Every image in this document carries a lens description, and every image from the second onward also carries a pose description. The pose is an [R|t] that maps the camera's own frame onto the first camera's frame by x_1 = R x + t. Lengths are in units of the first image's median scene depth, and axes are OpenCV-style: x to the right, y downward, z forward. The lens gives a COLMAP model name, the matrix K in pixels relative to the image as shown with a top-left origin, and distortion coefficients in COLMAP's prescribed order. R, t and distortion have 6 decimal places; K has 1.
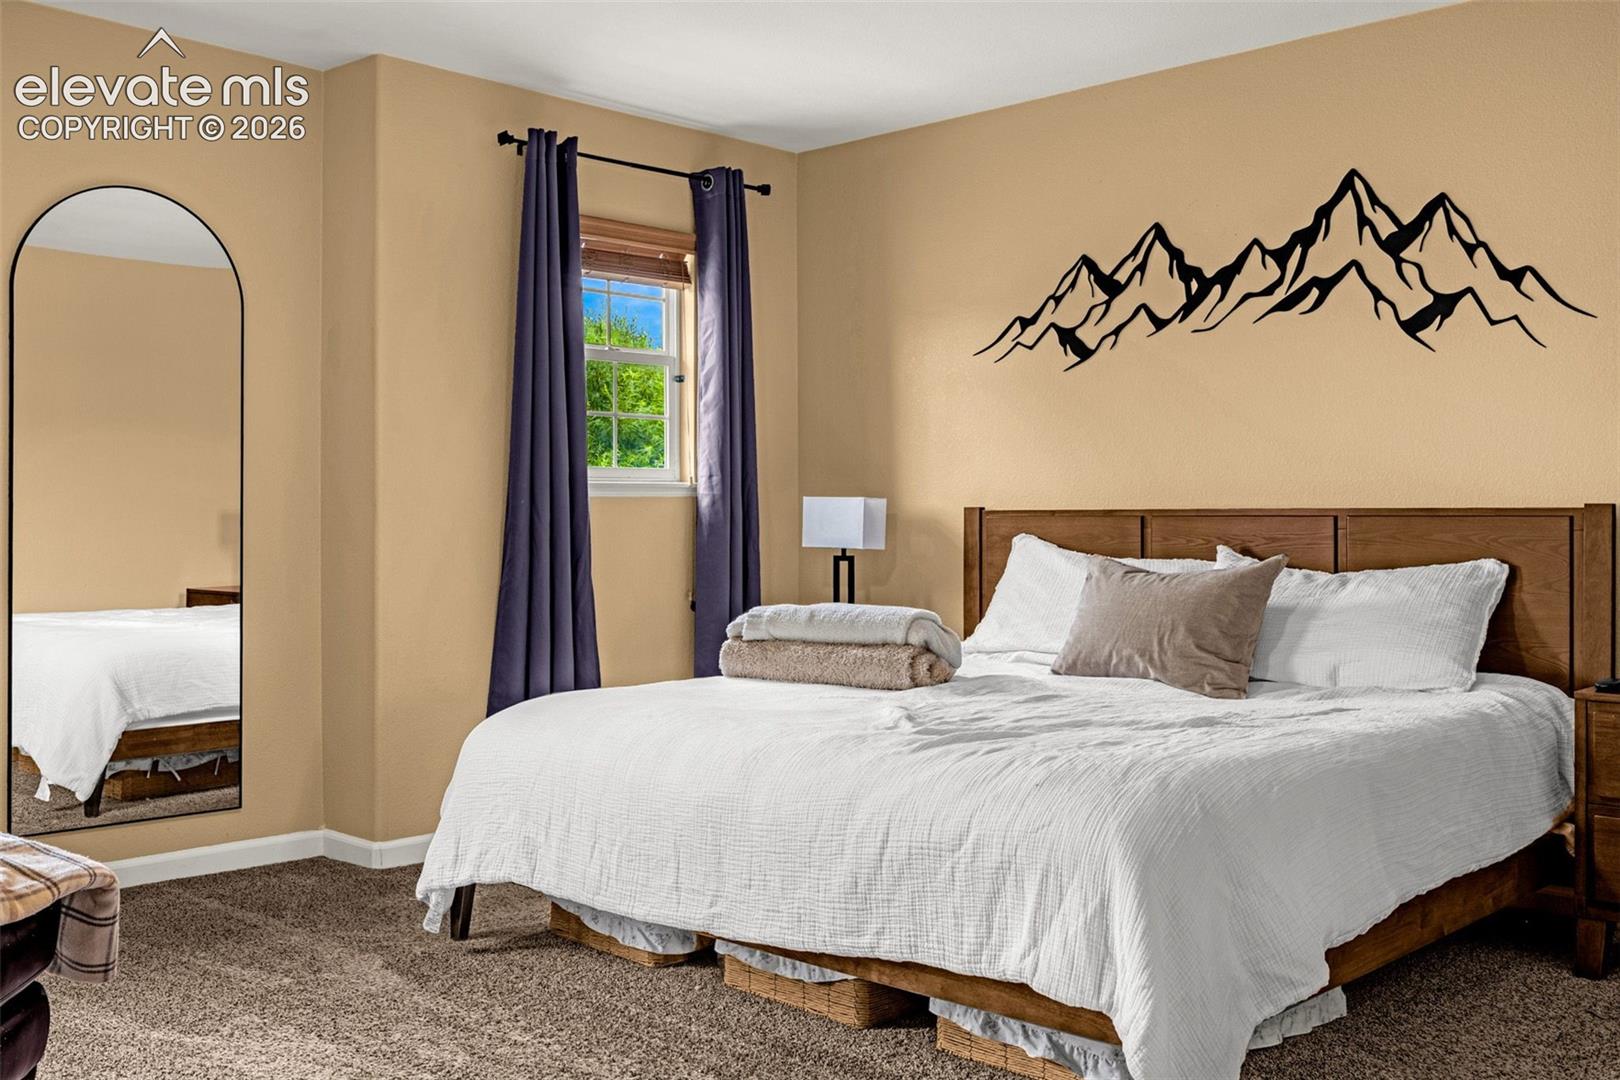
lens RADIAL K [[1558.5, 0, 807.1], [0, 1558.5, 530.0], [0, 0, 1]] dist [0.001864, 0.002186]
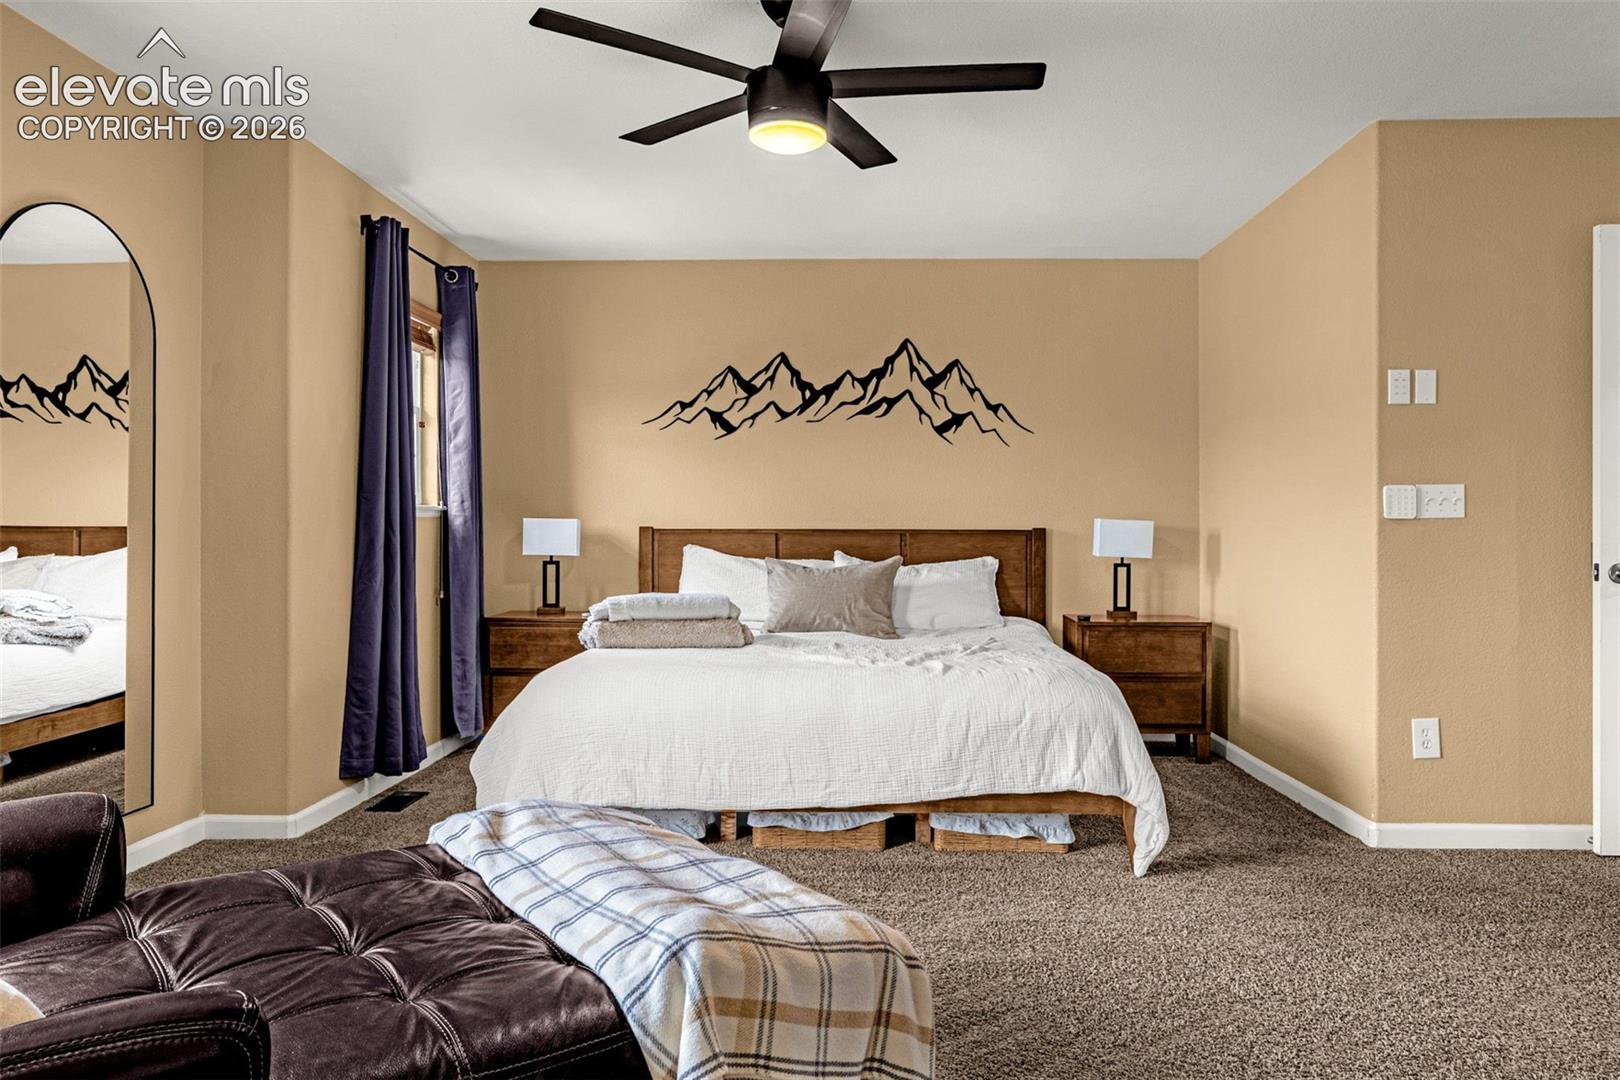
lens RADIAL K [[1090.8, 0, 810.0], [0, 1090.8, 540.0], [0, 0, 1]] dist [0.002777, 0.000687]
pose [[0.738007, -0.002261, 0.674790, -0.563506], [0.002446, 0.999997, 0.000676, -0.002686], [-0.674789, 0.001152, 0.738010, 0.154069]]
